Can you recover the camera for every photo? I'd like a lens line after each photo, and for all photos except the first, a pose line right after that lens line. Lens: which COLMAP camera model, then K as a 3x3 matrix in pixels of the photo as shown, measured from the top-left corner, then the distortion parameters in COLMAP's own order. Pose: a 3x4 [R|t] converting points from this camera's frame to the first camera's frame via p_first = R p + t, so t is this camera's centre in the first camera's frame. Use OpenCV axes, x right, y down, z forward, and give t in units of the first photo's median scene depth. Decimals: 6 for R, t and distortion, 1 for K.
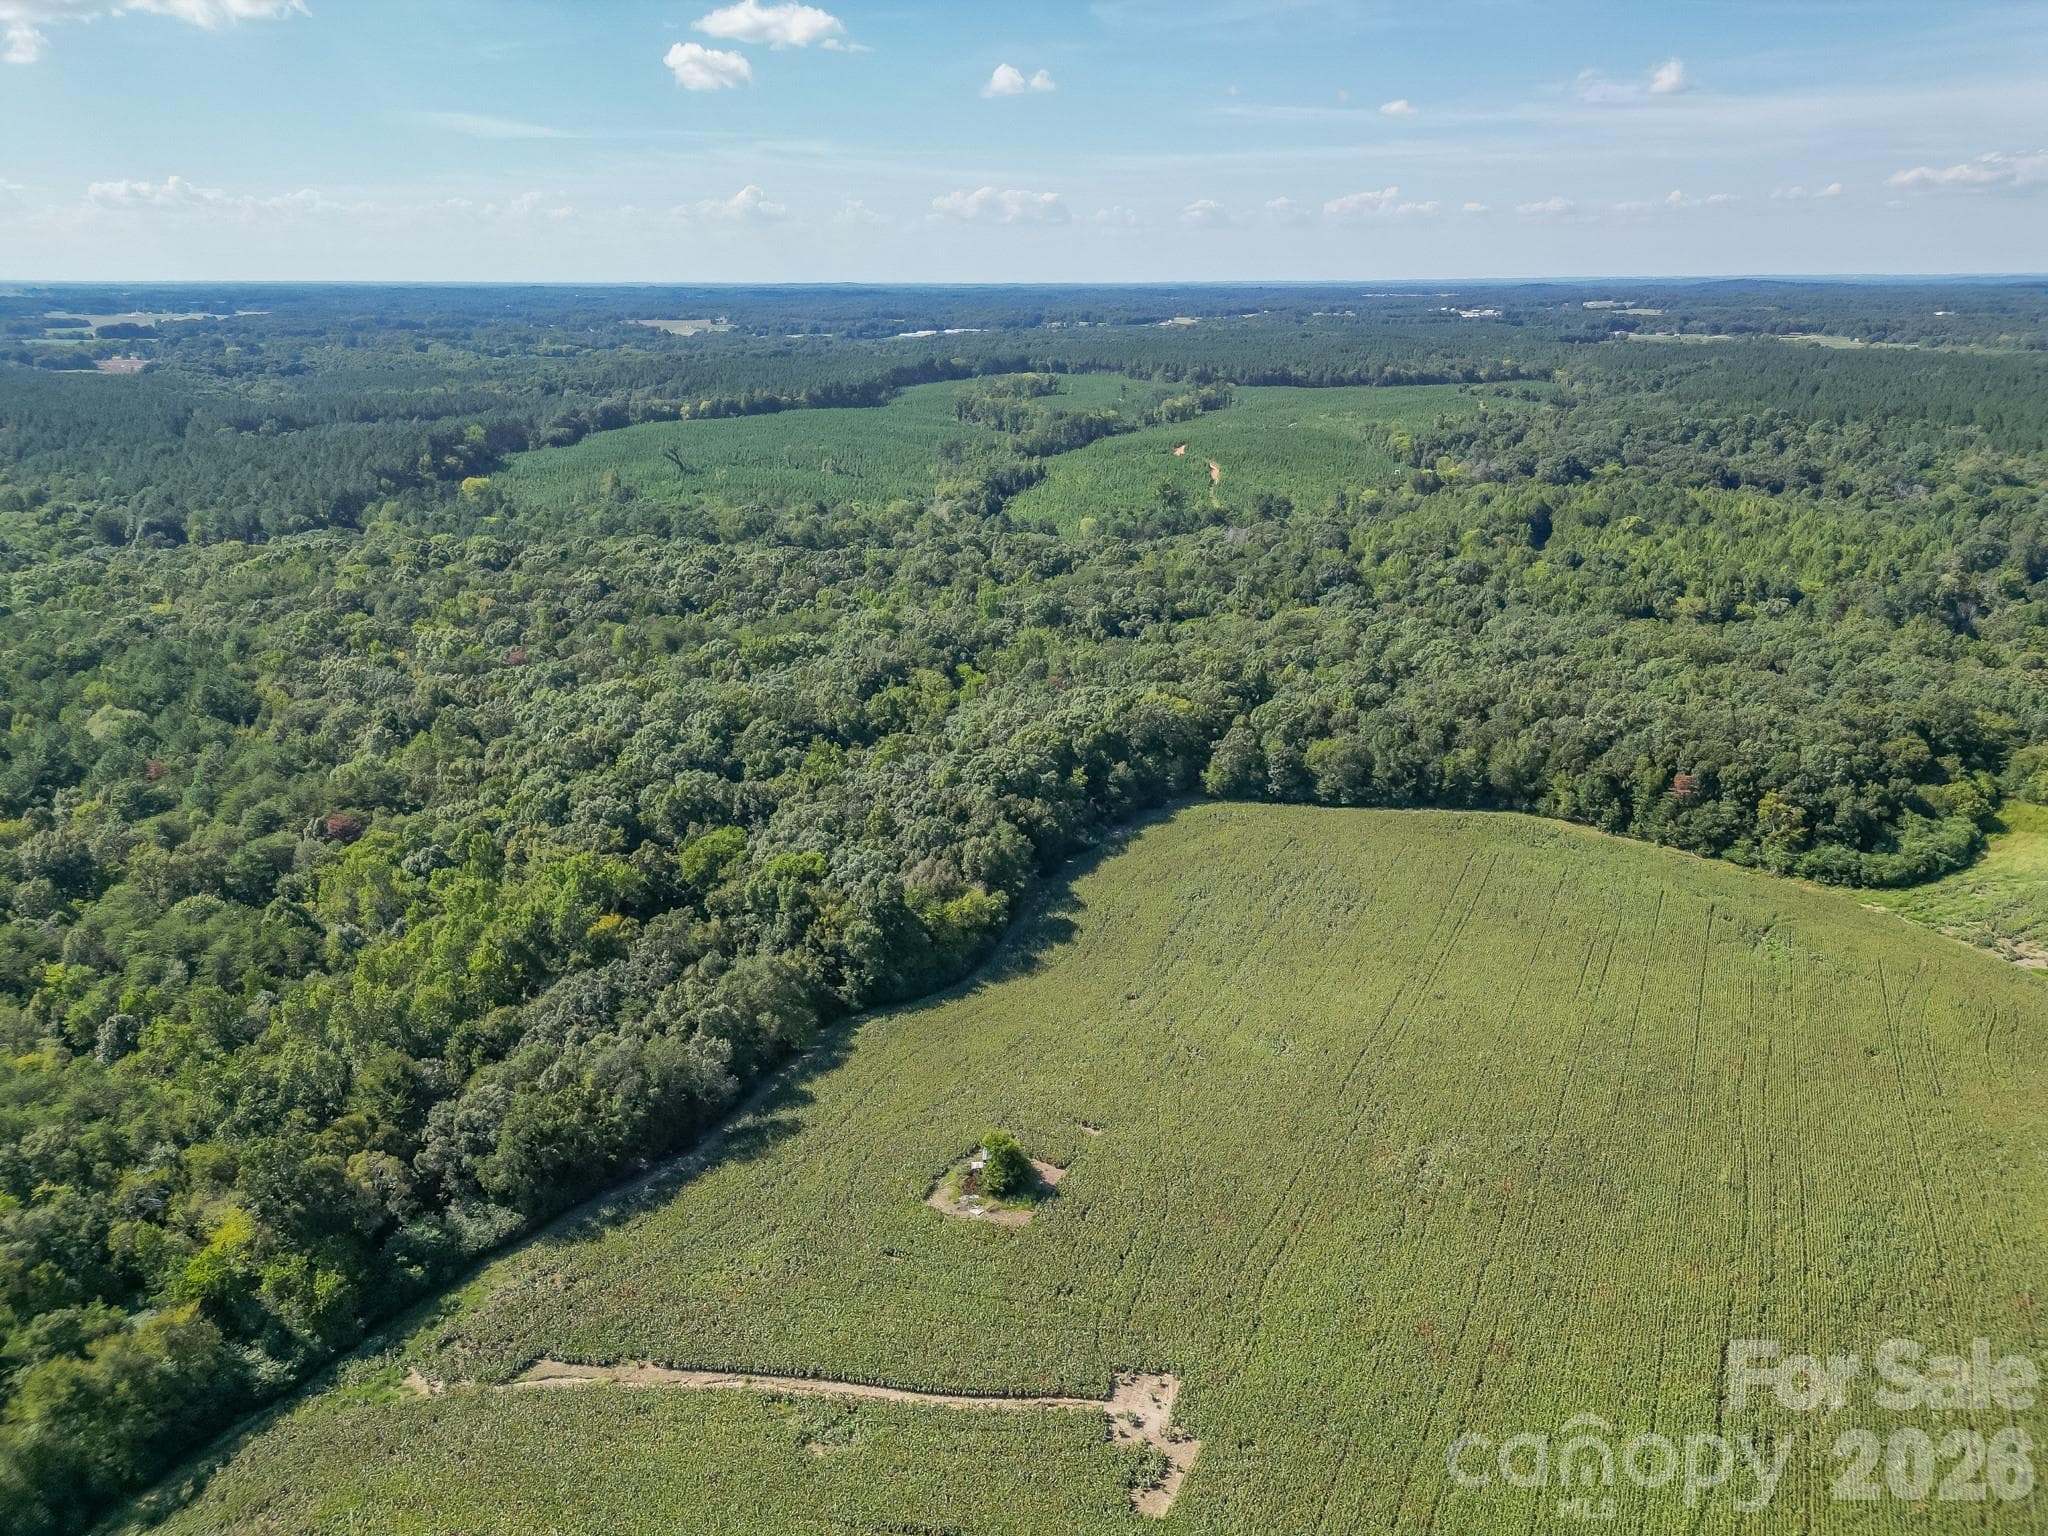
lens RADIAL K [[1435.2, 0, 1023.5], [0, 1435.2, 773.5], [0, 0, 1]] dist [0.065997, -0.056200]
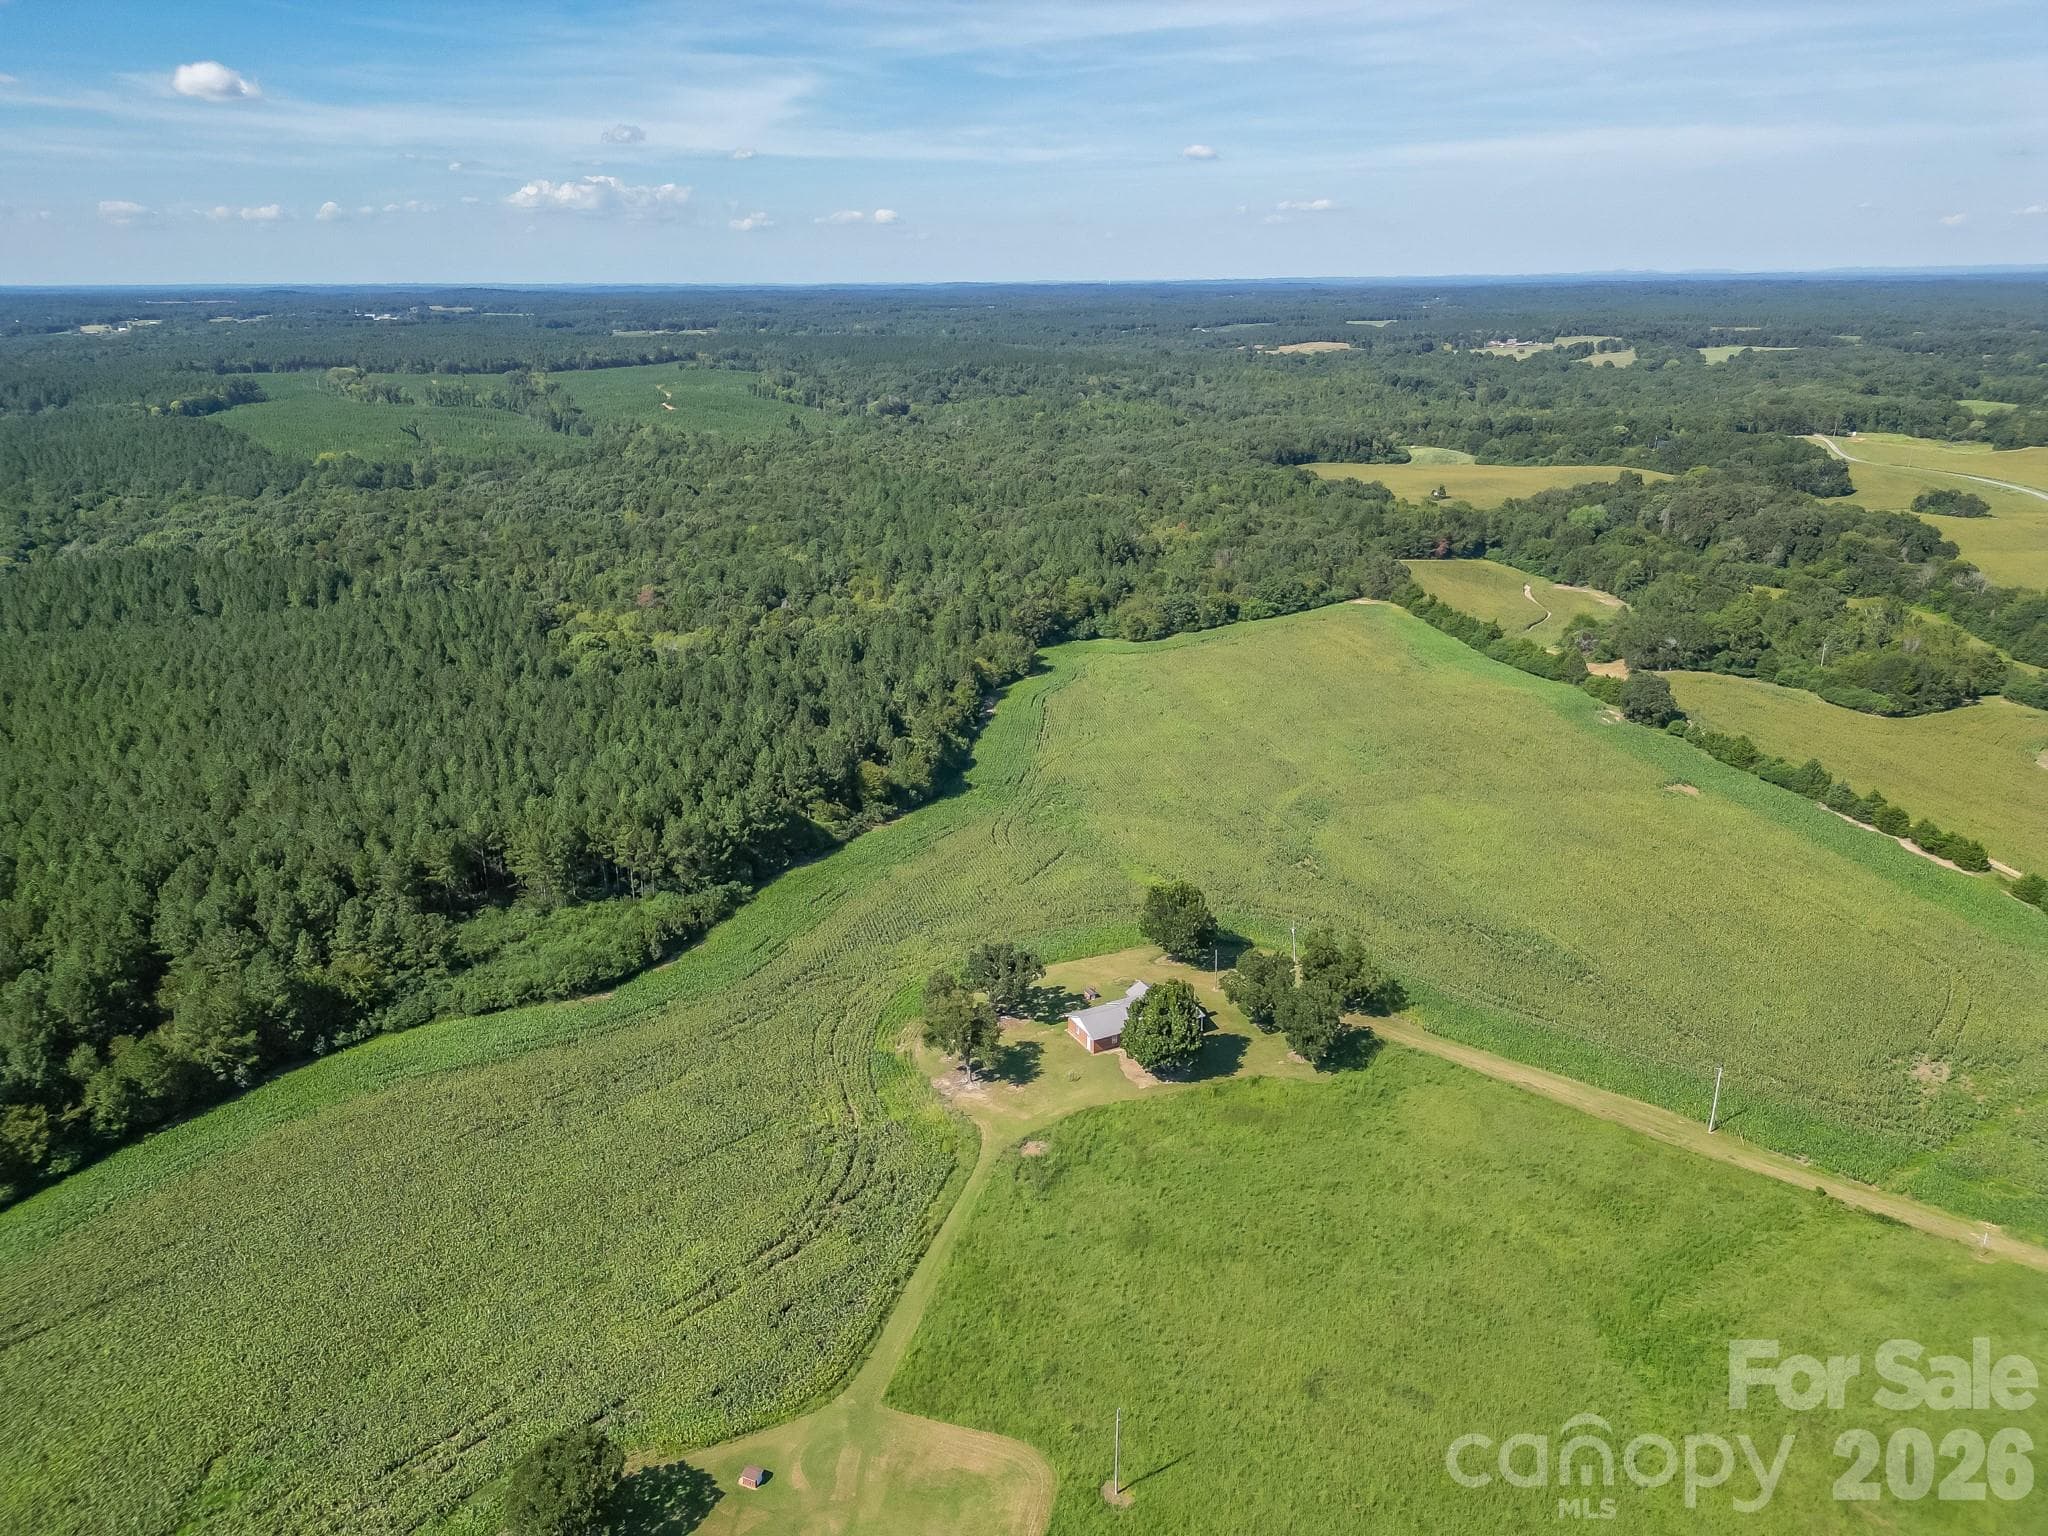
lens RADIAL K [[1435.2, 0, 1017.6], [0, 1435.2, 740.1], [0, 0, 1]] dist [0.065997, -0.056200]
pose [[0.662348, -0.232363, 0.712252, -2.199424], [0.250378, 0.964680, 0.081879, 0.171962], [-0.706120, 0.124100, 0.697132, -0.535753]]
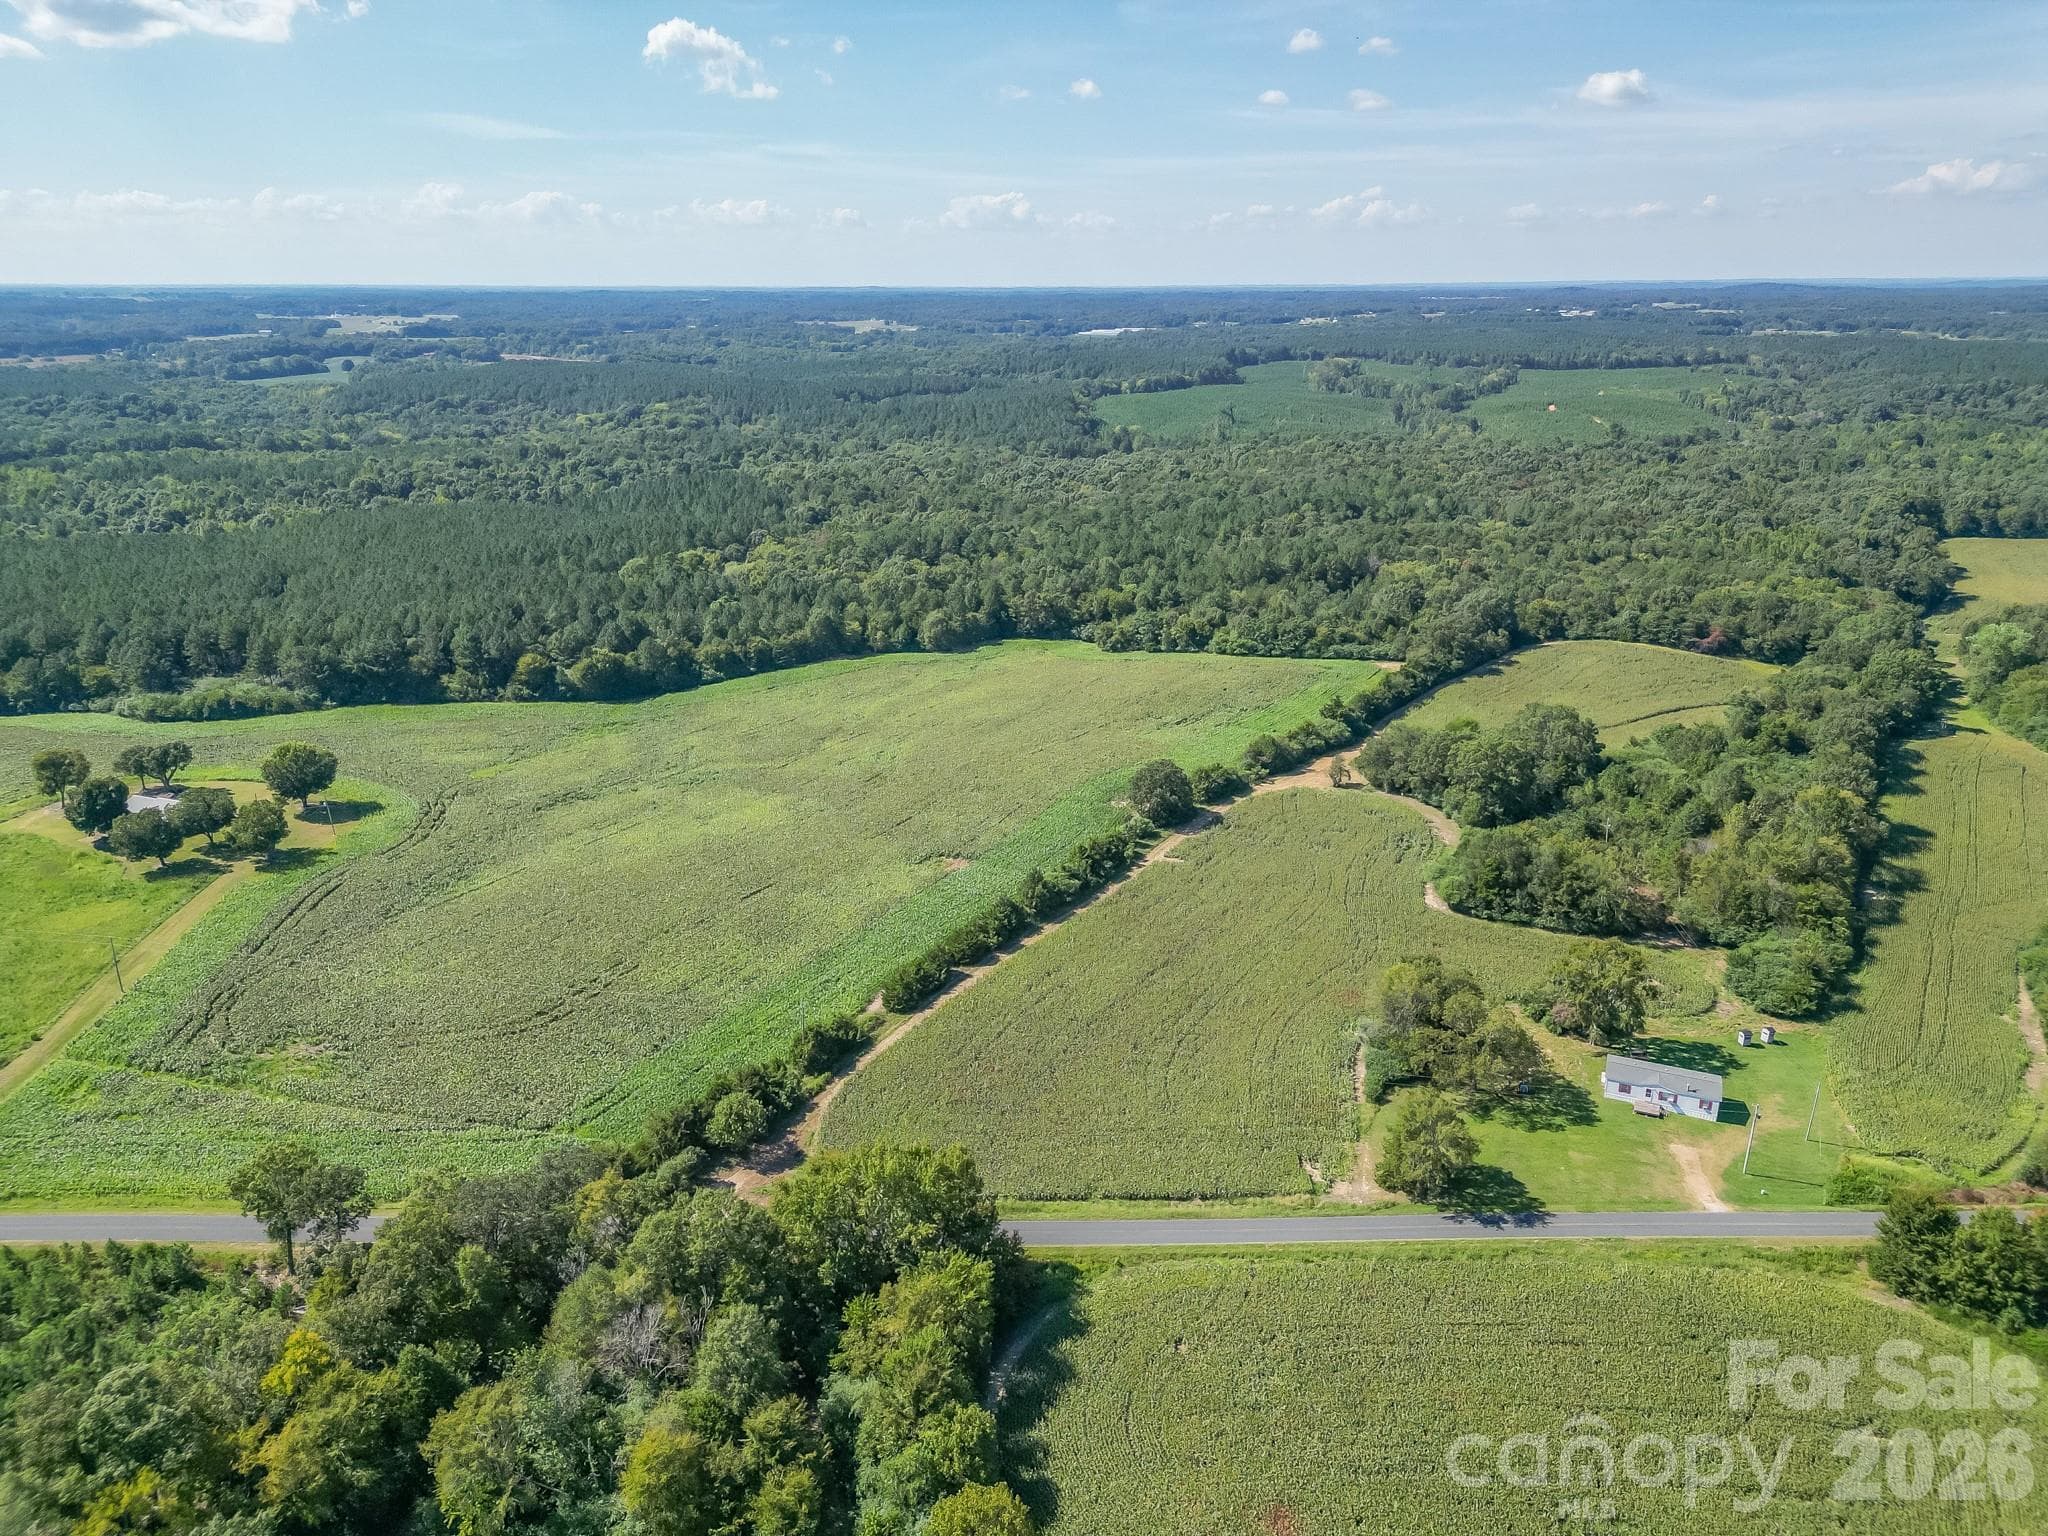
lens RADIAL K [[1435.2, 0, 1020.6], [0, 1435.2, 746.2], [0, 0, 1]] dist [0.065997, -0.056200]
pose [[0.999983, -0.002472, 0.005335, -1.172173], [0.002574, 0.999810, -0.019322, 0.343595], [-0.005286, 0.019336, 0.999799, -1.027822]]
